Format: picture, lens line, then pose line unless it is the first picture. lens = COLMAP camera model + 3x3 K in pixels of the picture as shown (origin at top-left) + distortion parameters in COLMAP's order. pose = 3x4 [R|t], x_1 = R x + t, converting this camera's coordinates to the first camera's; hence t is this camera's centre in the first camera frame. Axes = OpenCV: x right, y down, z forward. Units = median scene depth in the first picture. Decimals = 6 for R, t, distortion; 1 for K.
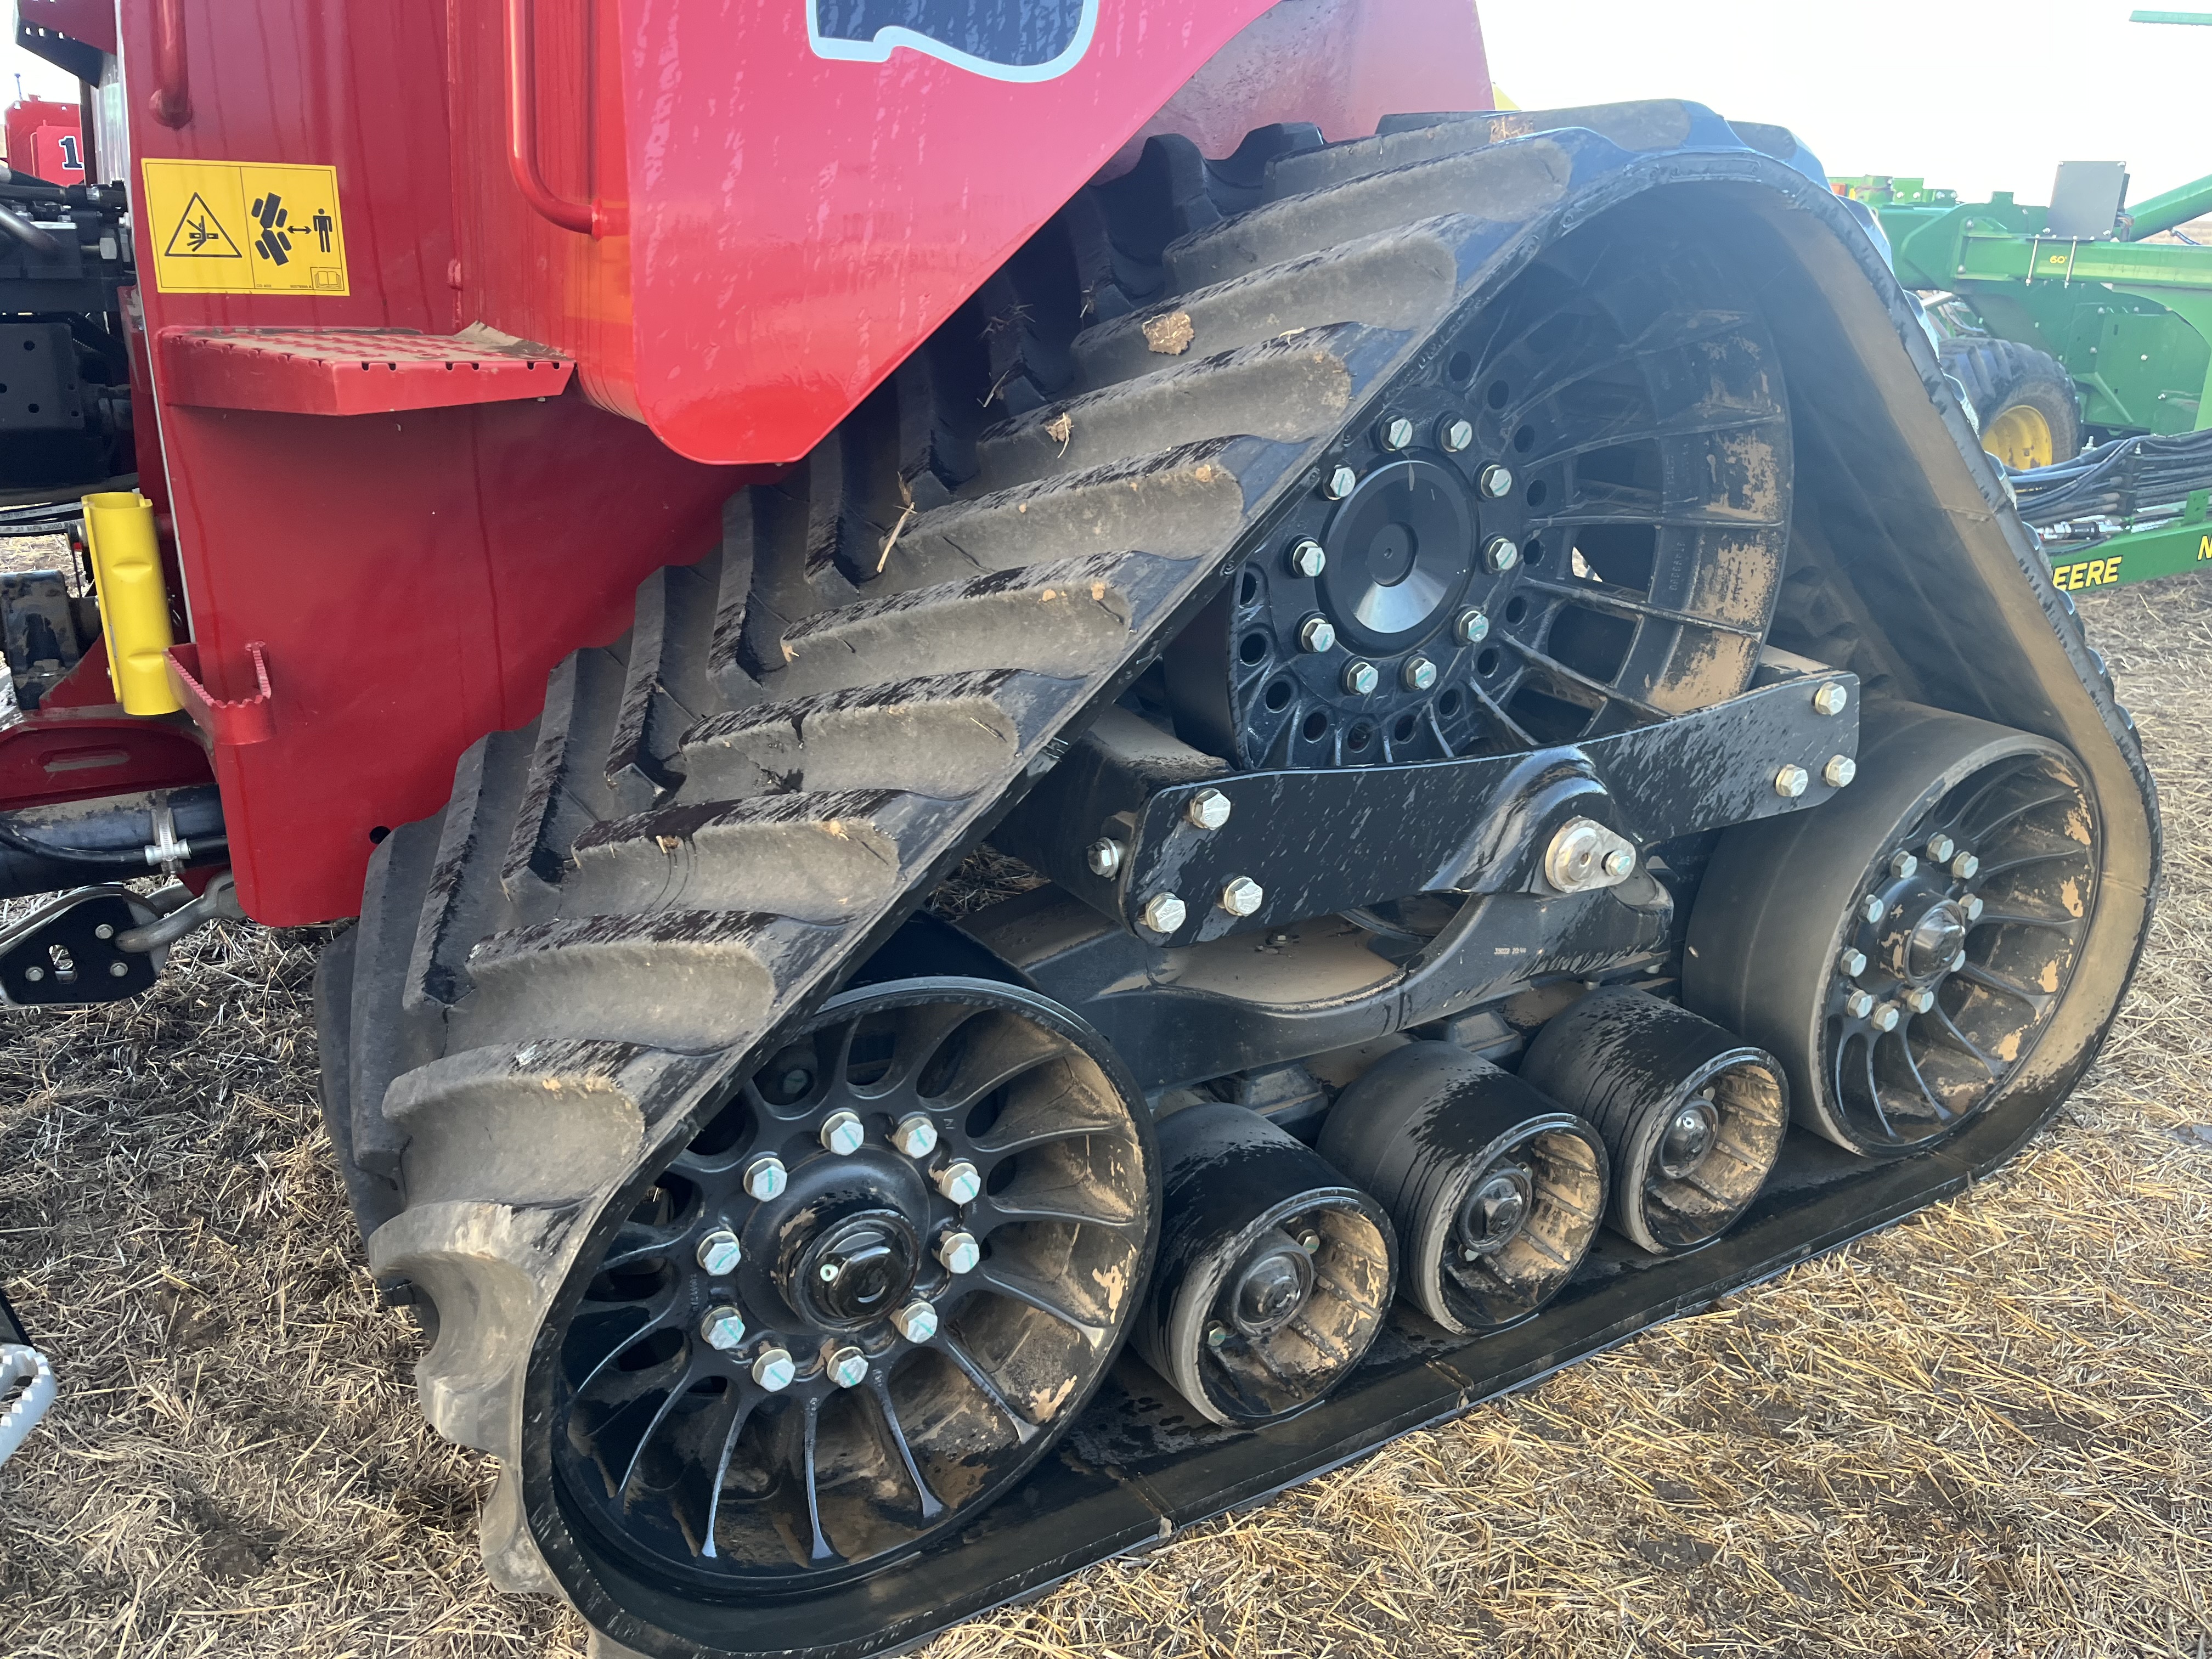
lens RADIAL K [[1681.3, 0, 1093.7], [0, 1681.3, 836.8], [0, 0, 1]] dist [0.086969, -0.131332]
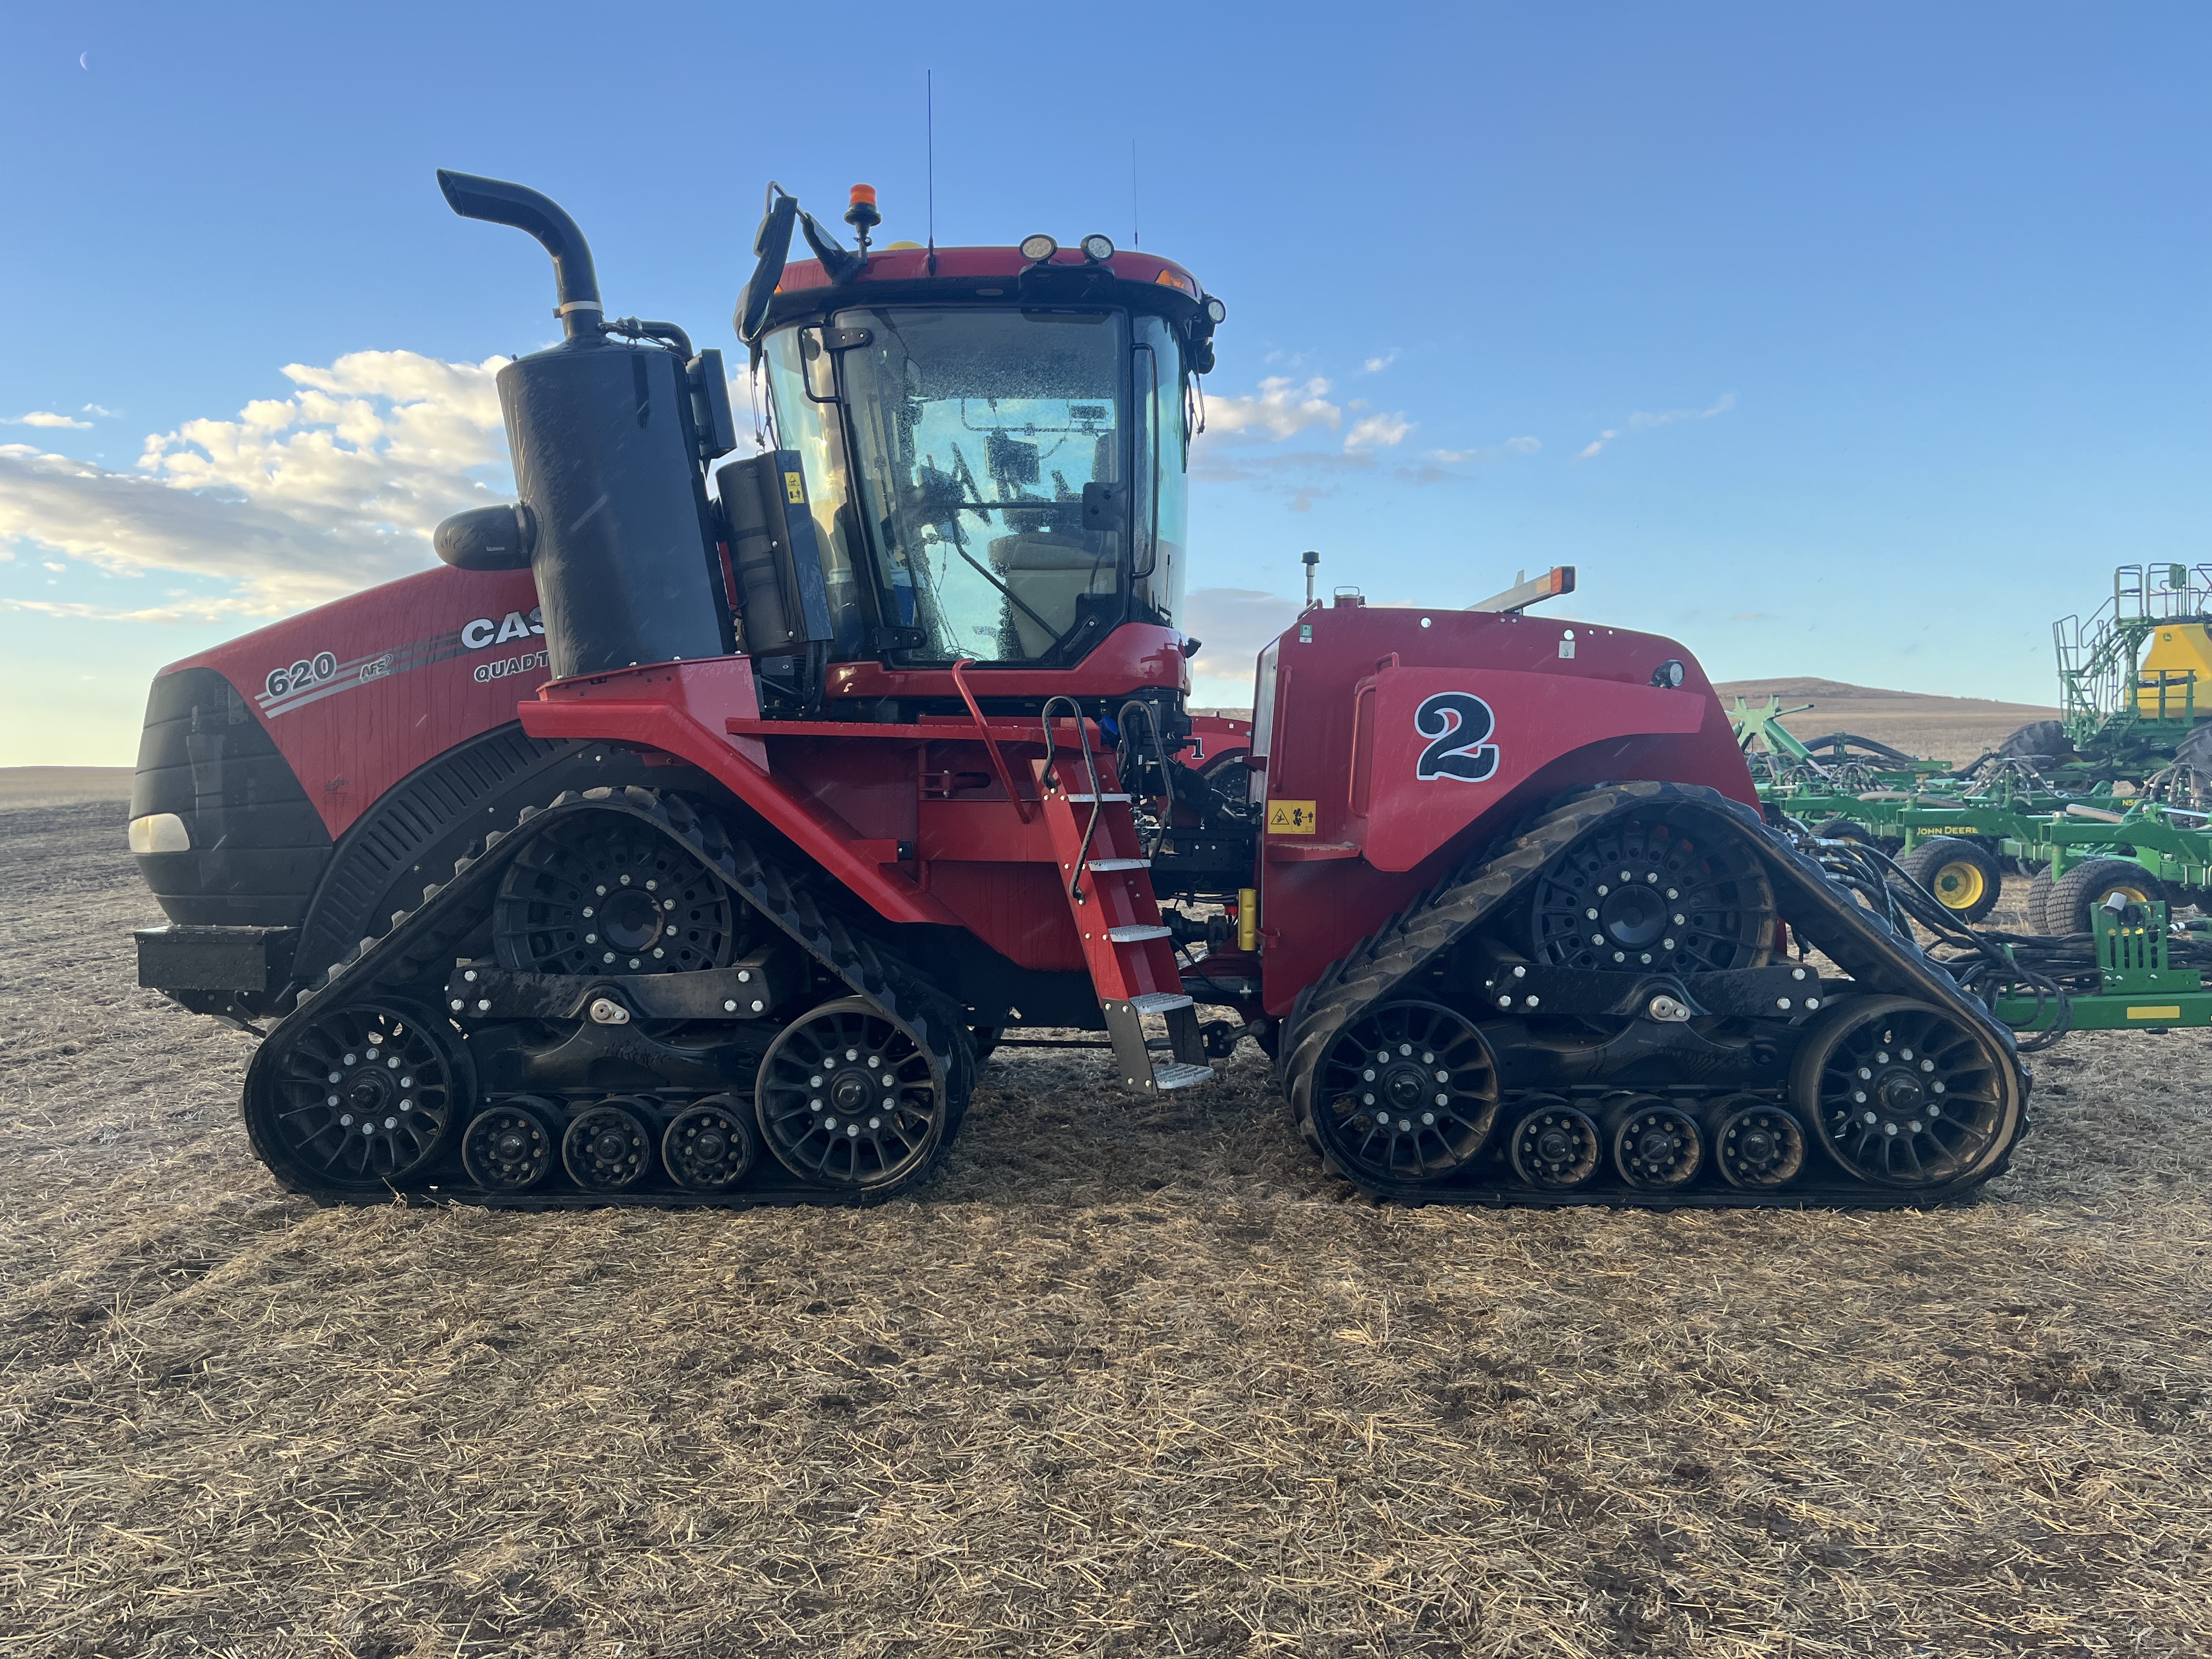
lens RADIAL K [[1681.3, 0, 1093.7], [0, 1681.3, 836.8], [0, 0, 1]] dist [0.086969, -0.131332]
pose [[0.847850, -0.000382, -0.530236, 1.077164], [-0.163617, 0.951011, -0.262310, 0.713887], [0.504361, 0.309156, 0.806252, -2.150951]]
